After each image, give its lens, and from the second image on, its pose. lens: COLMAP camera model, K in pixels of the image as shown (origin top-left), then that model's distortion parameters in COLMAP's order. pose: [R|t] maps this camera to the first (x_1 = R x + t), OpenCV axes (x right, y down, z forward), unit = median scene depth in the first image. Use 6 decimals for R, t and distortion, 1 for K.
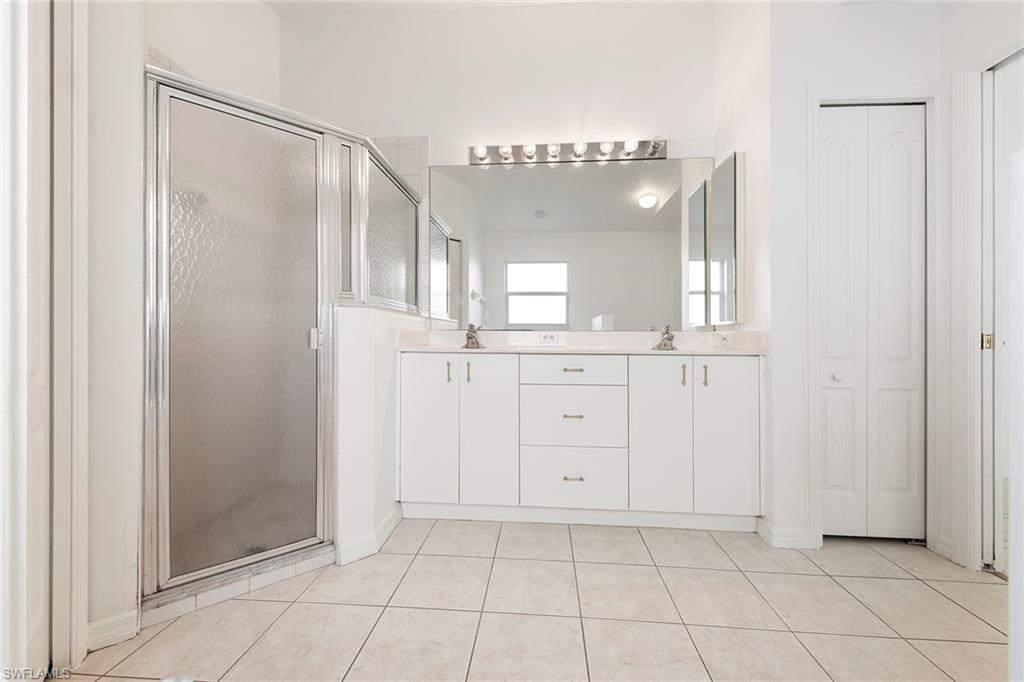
lens RADIAL K [[402.8, 0, 514.2], [0, 402.8, 337.3], [0, 0, 1]] dist [0.002584, 0.000037]
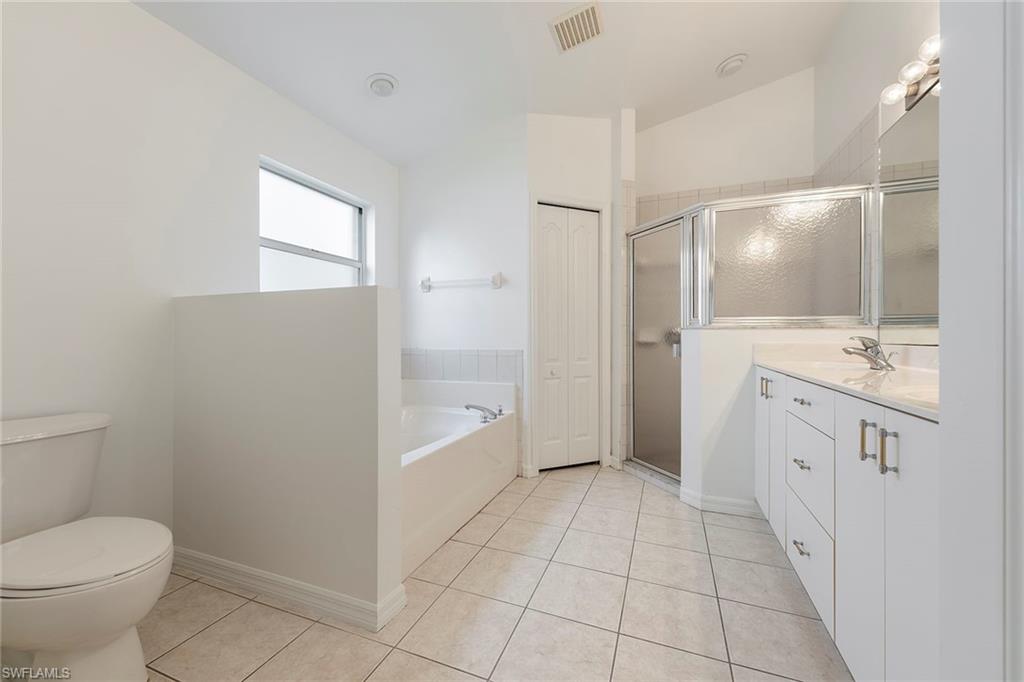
lens RADIAL K [[402.8, 0, 514.2], [0, 402.8, 337.3], [0, 0, 1]] dist [0.002584, 0.000037]
pose [[-0.292347, -0.009447, -0.956266, 1.215104], [-0.007840, 0.999941, -0.007482, -0.030127], [0.956280, 0.005310, -0.292404, 0.849570]]
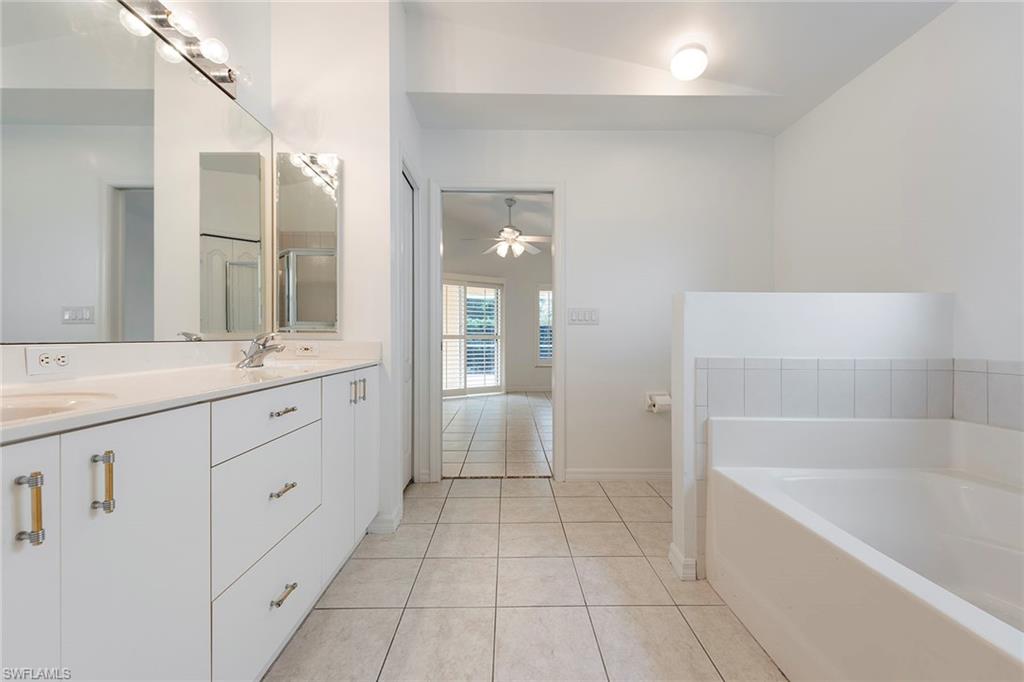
lens RADIAL K [[402.8, 0, 514.2], [0, 402.8, 337.3], [0, 0, 1]] dist [0.002584, 0.000037]
pose [[-0.086031, -0.007850, 0.996262, -0.565797], [0.000969, 0.999968, 0.007963, -0.039512], [-0.996292, 0.001651, -0.086021, 0.851328]]
